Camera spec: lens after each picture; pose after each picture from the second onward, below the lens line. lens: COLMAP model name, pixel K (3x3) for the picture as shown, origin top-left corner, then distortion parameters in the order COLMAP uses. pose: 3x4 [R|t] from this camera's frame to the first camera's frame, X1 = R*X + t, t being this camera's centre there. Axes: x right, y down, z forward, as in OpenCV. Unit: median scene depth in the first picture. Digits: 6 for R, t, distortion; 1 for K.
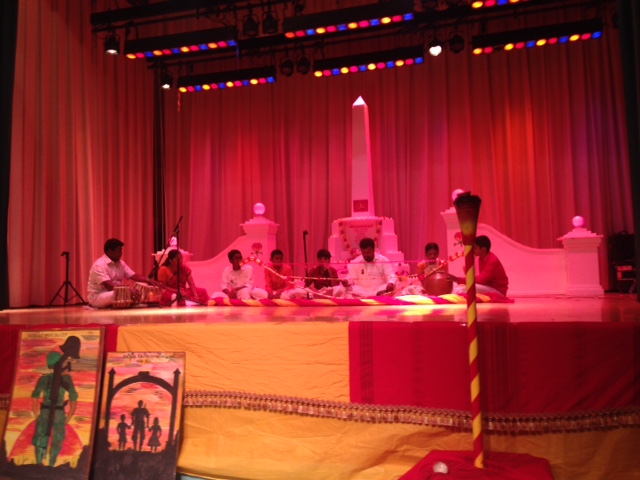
lens RADIAL K [[614.4, 0, 325.6], [0, 614.4, 258.9], [0, 0, 1]] dist [0.039211, 0.000000]
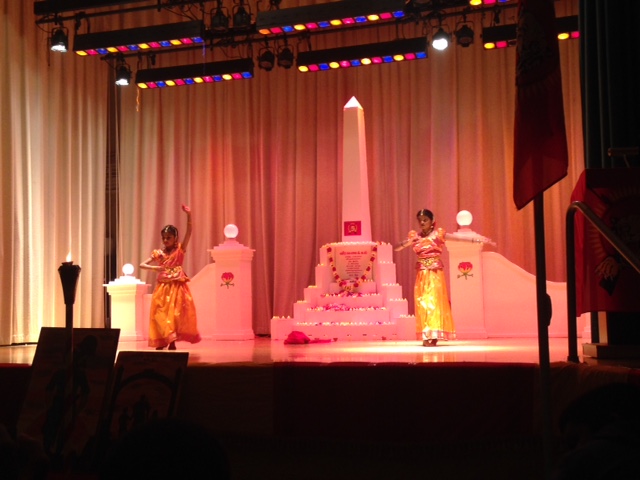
lens RADIAL K [[892.4, 0, 316.0], [0, 892.4, 243.8], [0, 0, 1]] dist [0.080362, 0.000000]
pose [[0.999024, 0.000888, -0.044164, 0.061298], [-0.002849, 0.999011, -0.044364, -0.011796], [0.044081, 0.044446, 0.998039, -0.202092]]
